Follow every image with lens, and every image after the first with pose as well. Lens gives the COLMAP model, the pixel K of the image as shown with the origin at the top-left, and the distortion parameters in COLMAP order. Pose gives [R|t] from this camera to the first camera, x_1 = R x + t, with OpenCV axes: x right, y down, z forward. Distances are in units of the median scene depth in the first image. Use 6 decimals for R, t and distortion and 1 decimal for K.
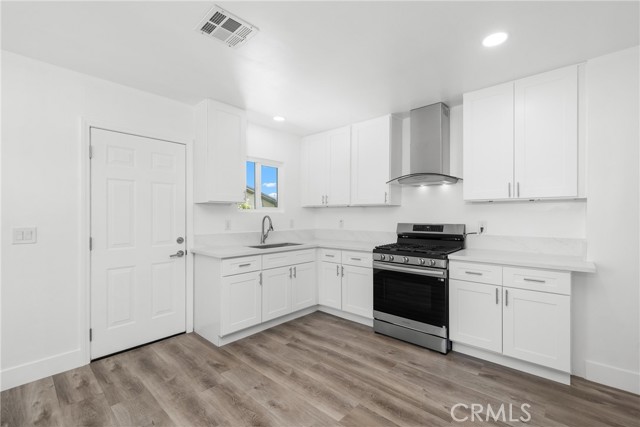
lens RADIAL K [[278.4, 0, 317.7], [0, 278.4, 214.7], [0, 0, 1]] dist [0.000882, -0.000448]
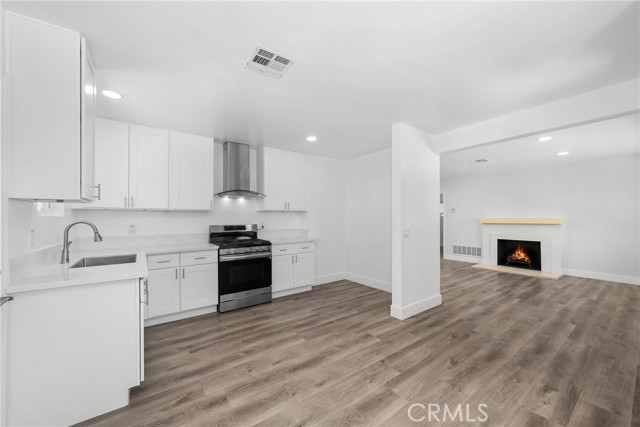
lens RADIAL K [[244.2, 0, 317.7], [0, 244.2, 217.6], [0, 0, 1]] dist [0.000109, -0.000008]
pose [[0.207469, 0.000239, 0.978242, -0.901362], [0.003744, 0.999992, -0.001038, -0.002019], [-0.978235, 0.003878, 0.207466, 0.410532]]
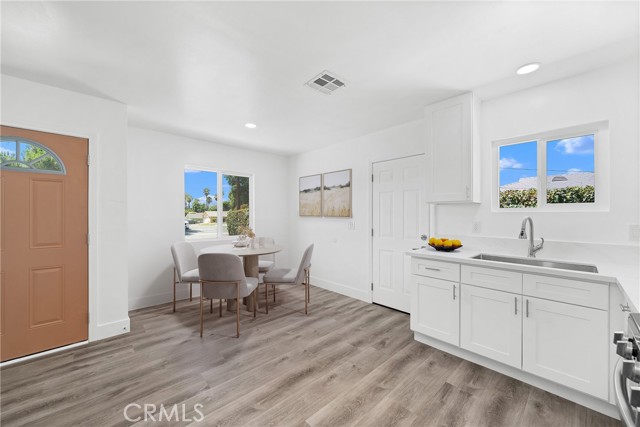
lens RADIAL K [[244.2, 0, 320.3], [0, 244.2, 213.5], [0, 0, 1]] dist [0.000109, -0.000008]
pose [[-0.078534, -0.006904, -0.996888, 0.630734], [-0.001456, 0.999976, -0.006810, -0.000093], [0.996910, 0.000916, -0.078542, 0.742296]]
